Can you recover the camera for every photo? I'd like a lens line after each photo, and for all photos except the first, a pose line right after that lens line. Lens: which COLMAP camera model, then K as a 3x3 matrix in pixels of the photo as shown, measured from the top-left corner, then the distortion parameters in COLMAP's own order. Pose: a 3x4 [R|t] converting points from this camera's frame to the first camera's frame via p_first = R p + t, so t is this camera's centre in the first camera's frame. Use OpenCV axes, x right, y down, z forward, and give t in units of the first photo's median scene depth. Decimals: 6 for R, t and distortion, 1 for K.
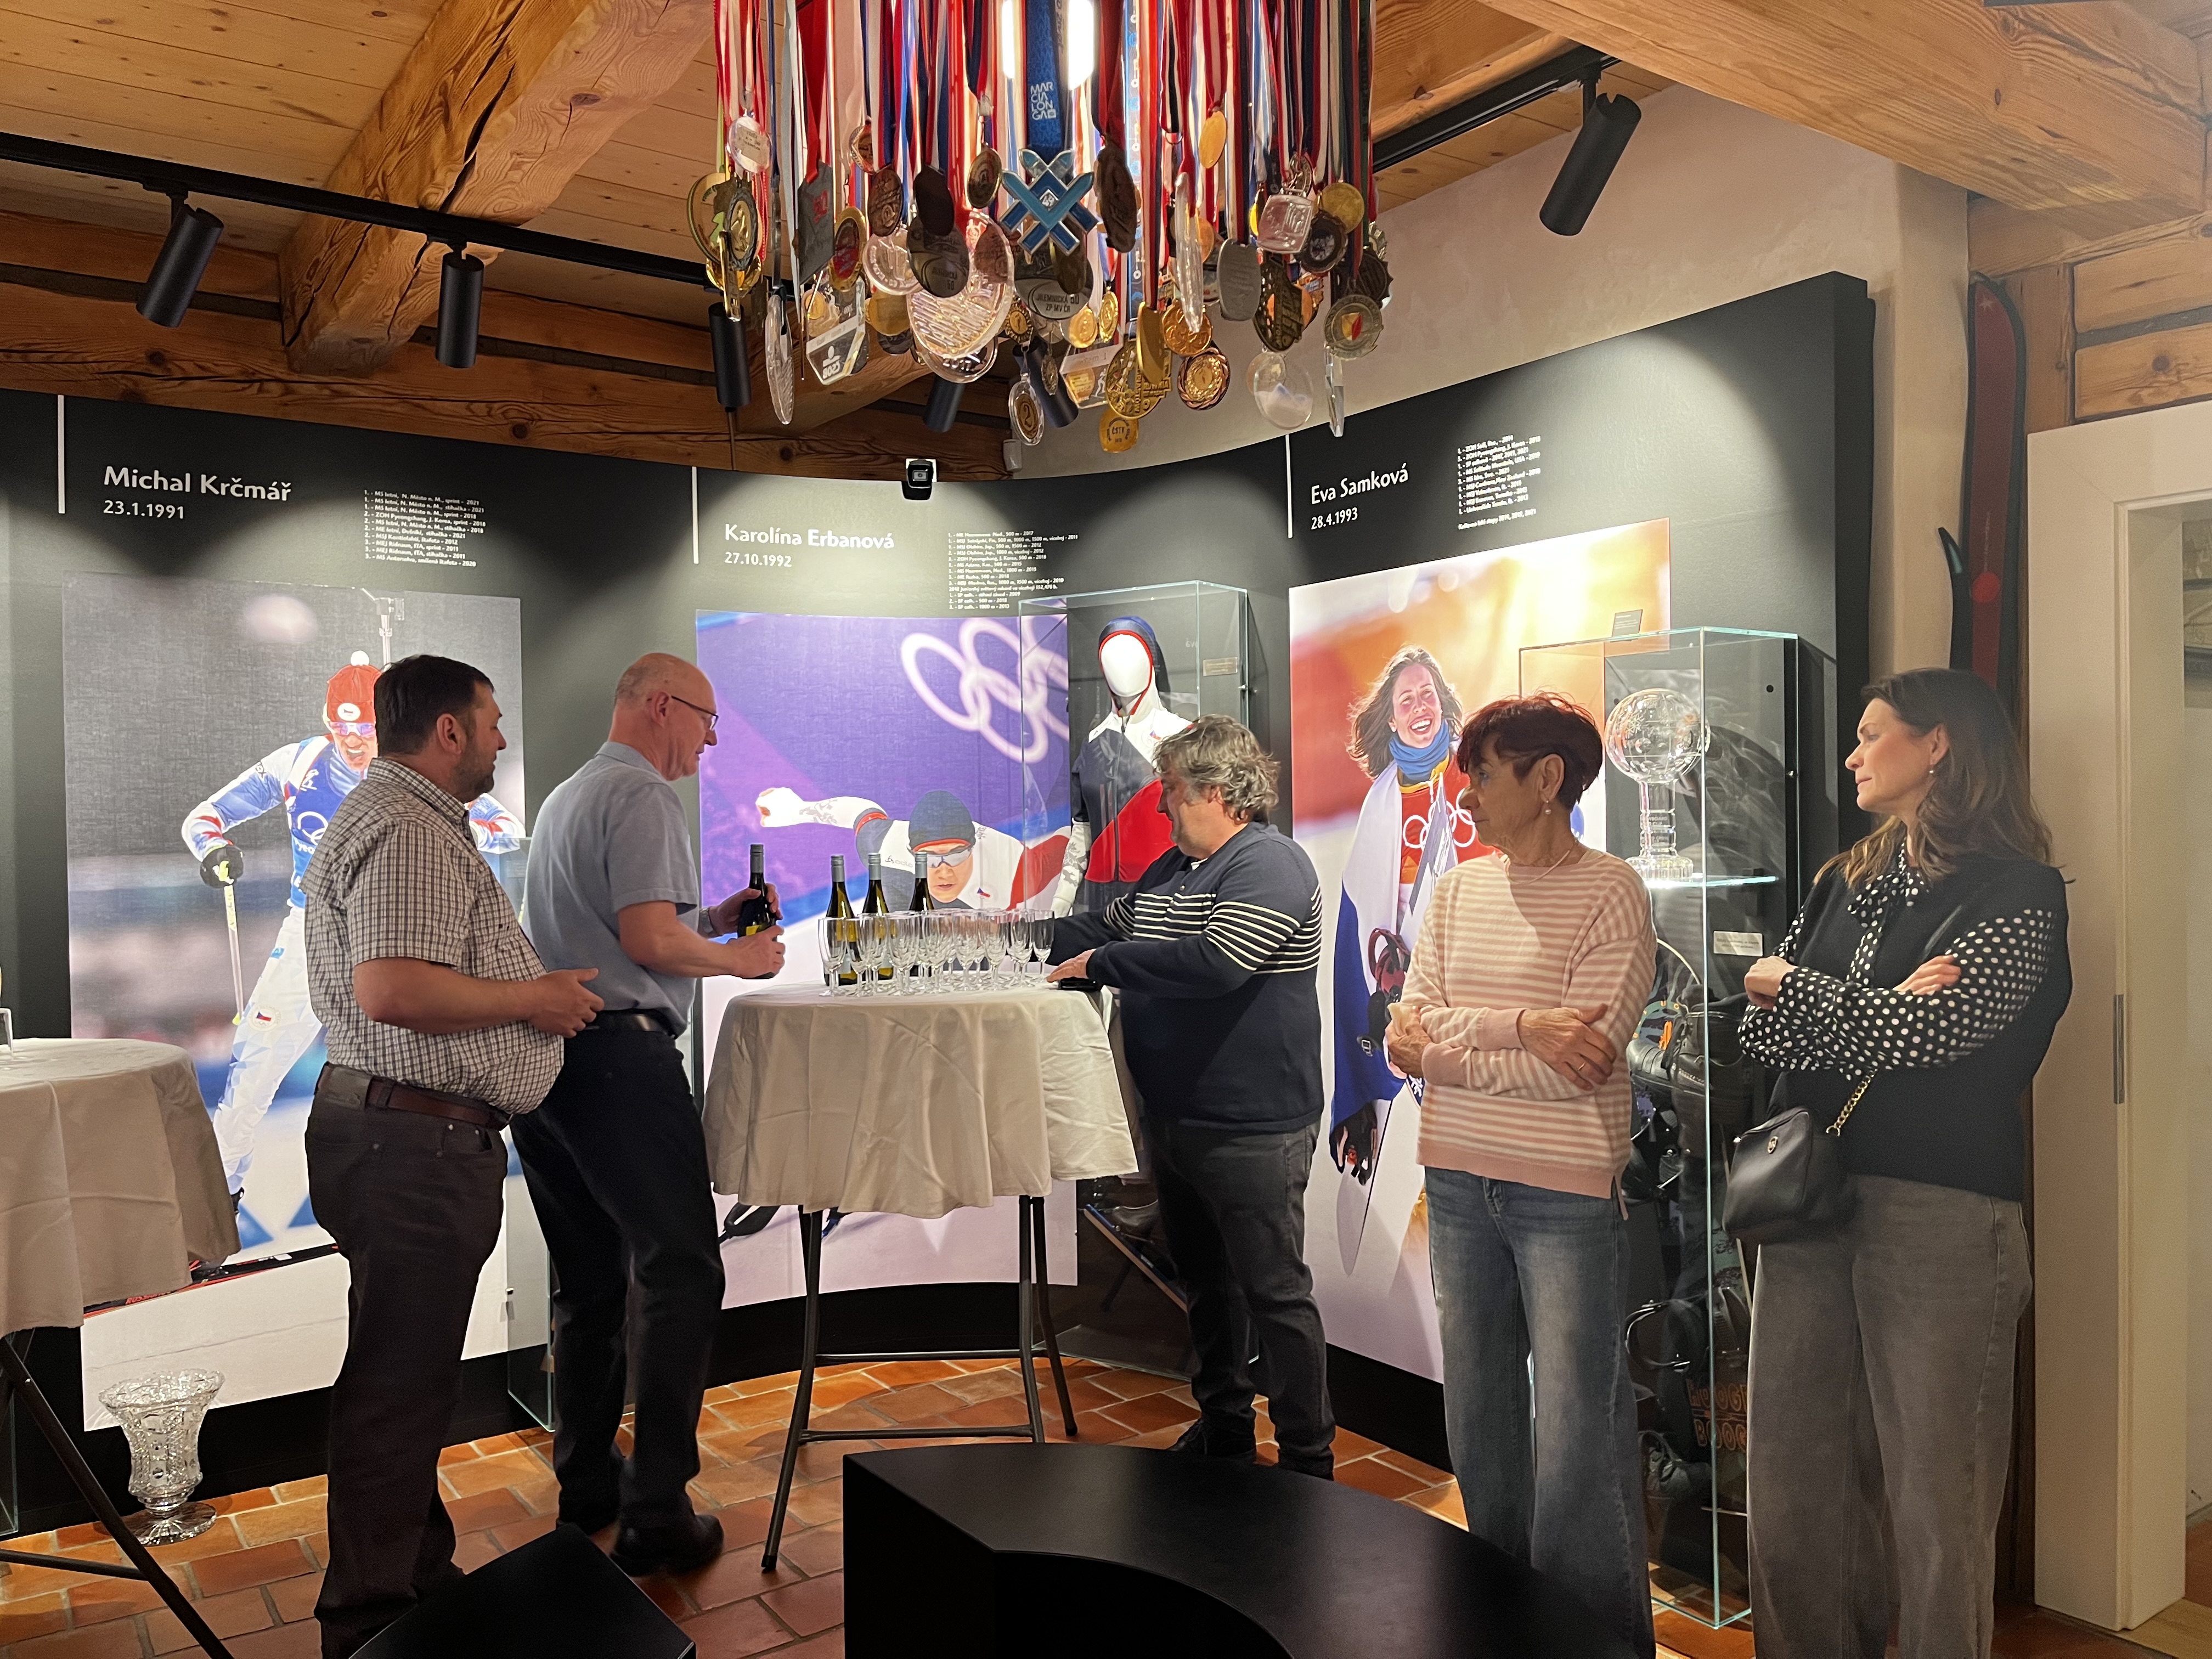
lens RADIAL K [[1694.9, 0, 1111.3], [0, 1694.9, 829.7], [0, 0, 1]] dist [0.022690, -0.056737]
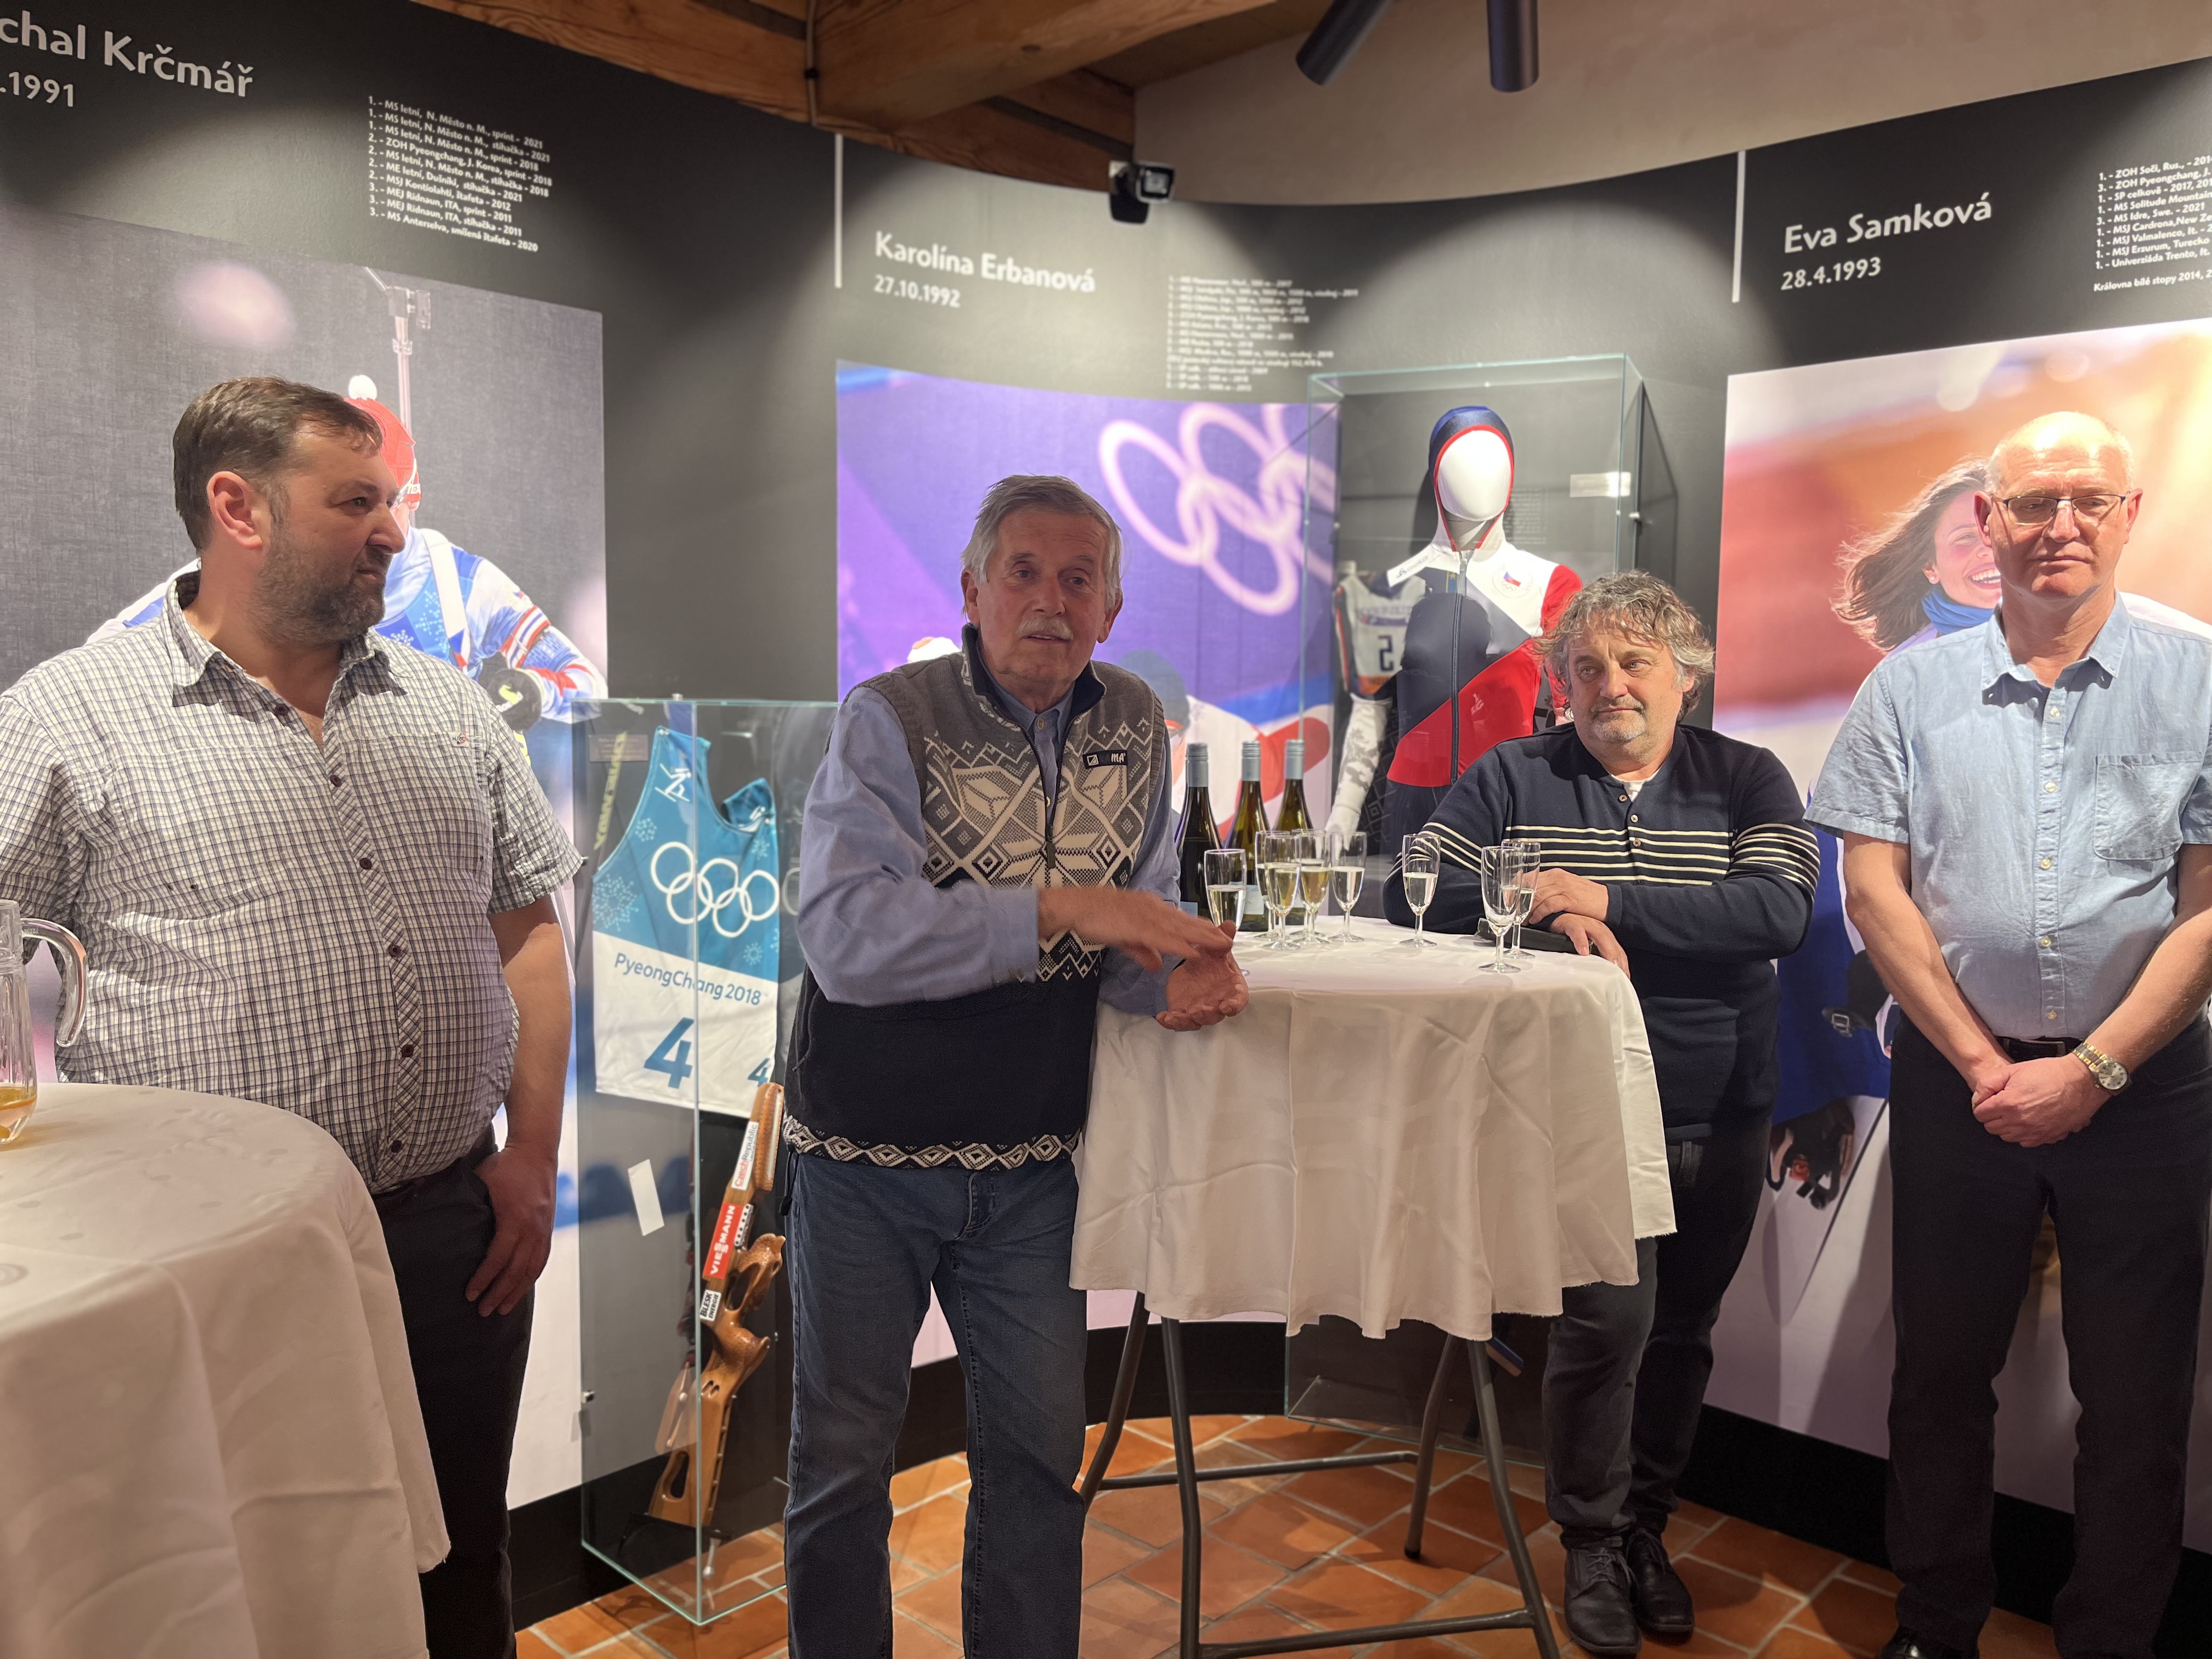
lens RADIAL K [[1694.9, 0, 1093.3], [0, 1694.9, 850.3], [0, 0, 1]] dist [0.022690, -0.056737]
pose [[0.982389, 0.012155, 0.186453, -0.269318], [-0.027804, 0.996281, 0.081549, 0.004019], [-0.184768, -0.085297, 0.979074, 0.322517]]
